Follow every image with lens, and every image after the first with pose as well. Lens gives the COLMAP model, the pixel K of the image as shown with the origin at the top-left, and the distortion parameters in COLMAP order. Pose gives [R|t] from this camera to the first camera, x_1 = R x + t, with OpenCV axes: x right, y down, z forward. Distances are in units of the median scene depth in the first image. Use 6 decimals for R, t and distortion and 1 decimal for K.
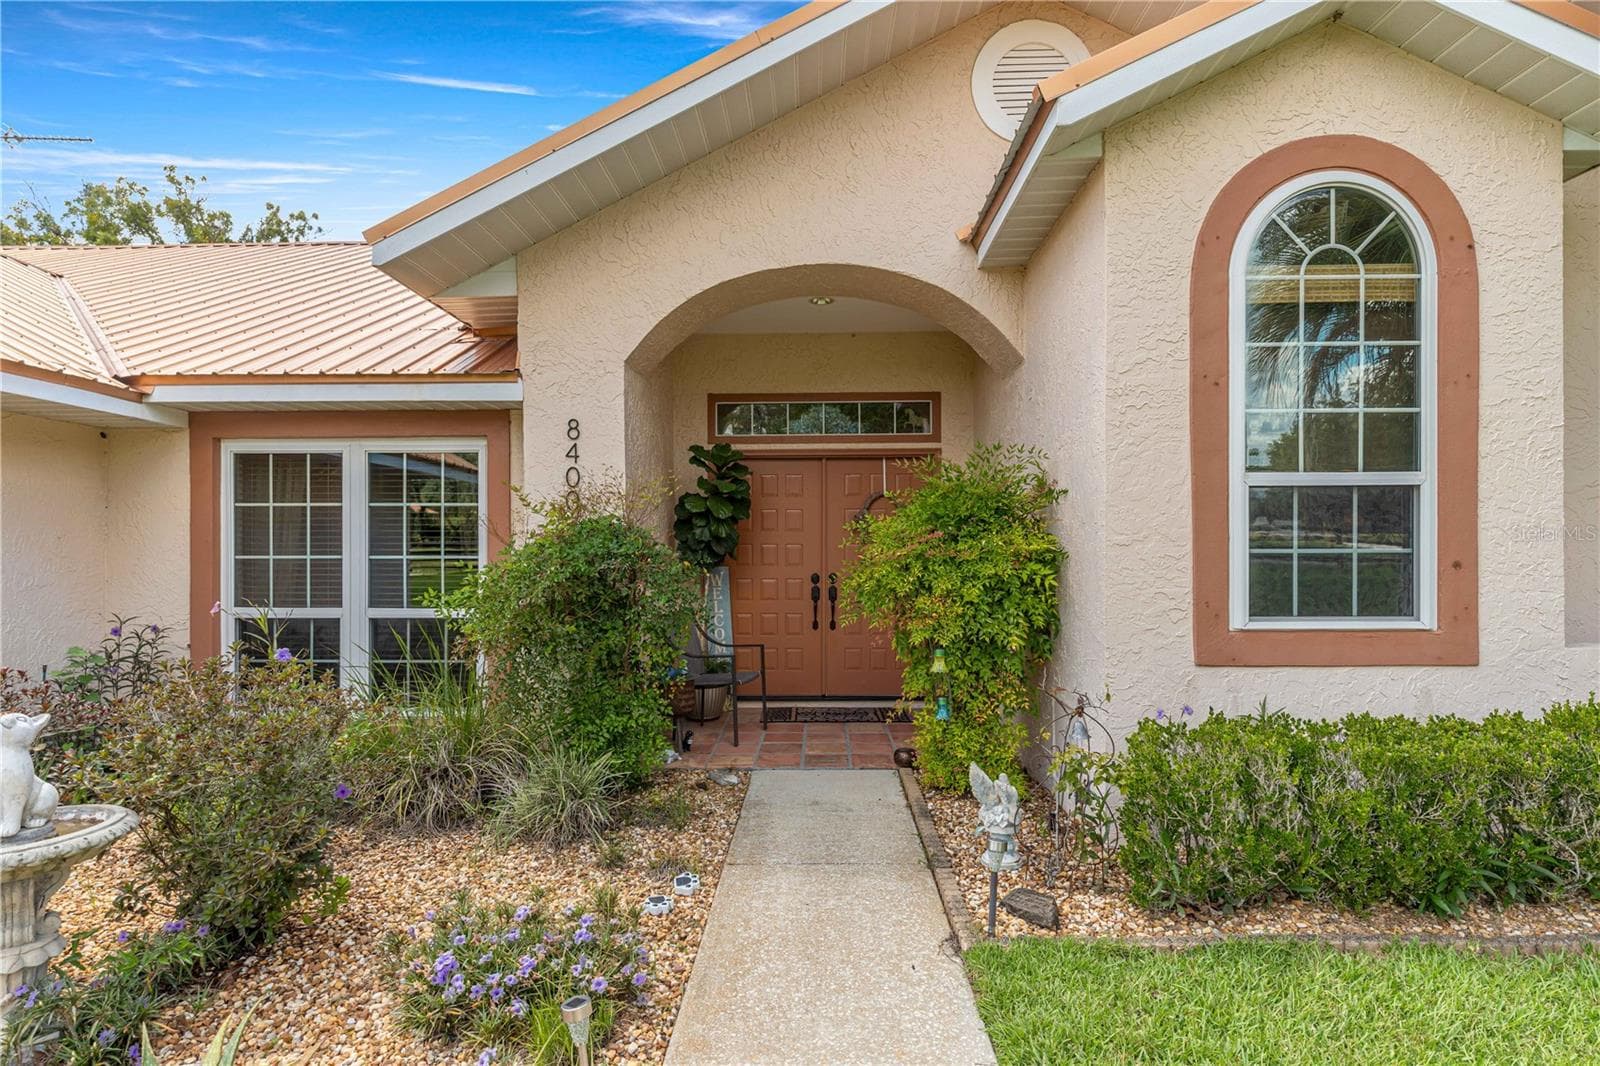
lens RADIAL K [[824.5, 0, 805.1], [0, 824.5, 544.8], [0, 0, 1]] dist [-0.003935, -0.001986]
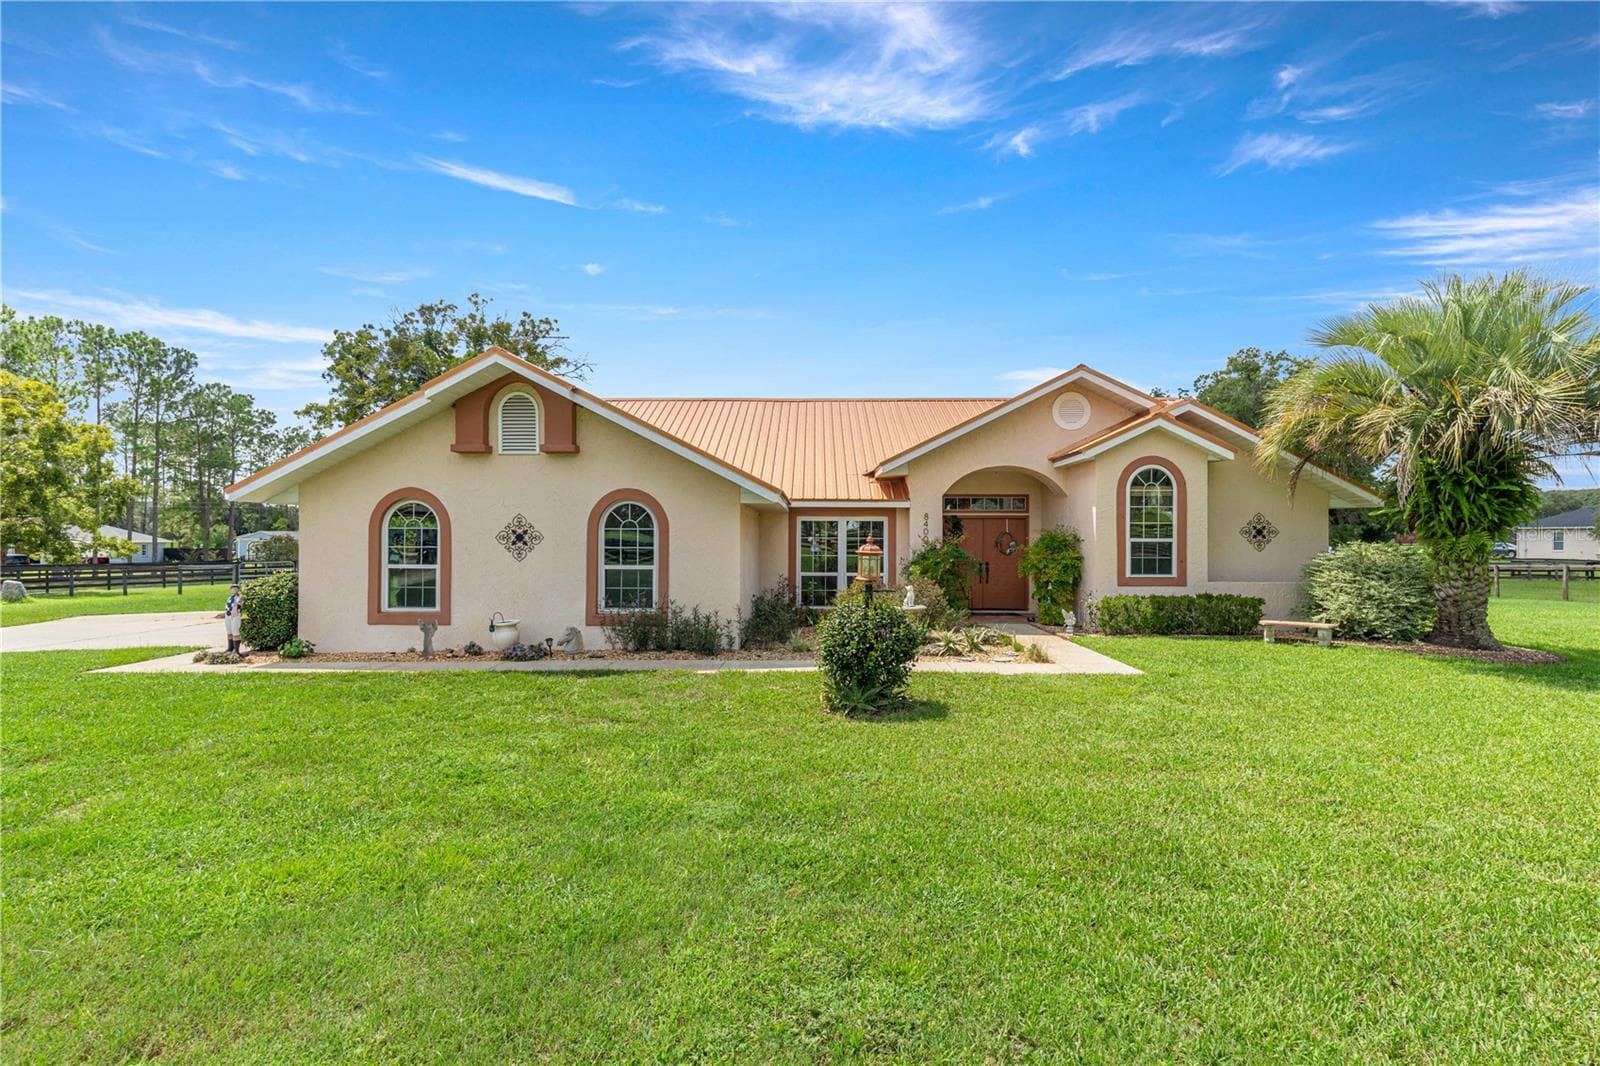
lens RADIAL K [[730.7, 0, 809.9], [0, 730.7, 524.8], [0, 0, 1]] dist [-0.000478, 0.000053]
pose [[0.999943, 0.006568, 0.008387, -0.884917], [-0.006459, 0.999895, -0.012980, -0.080261], [-0.008472, 0.012925, 0.999881, -2.137973]]
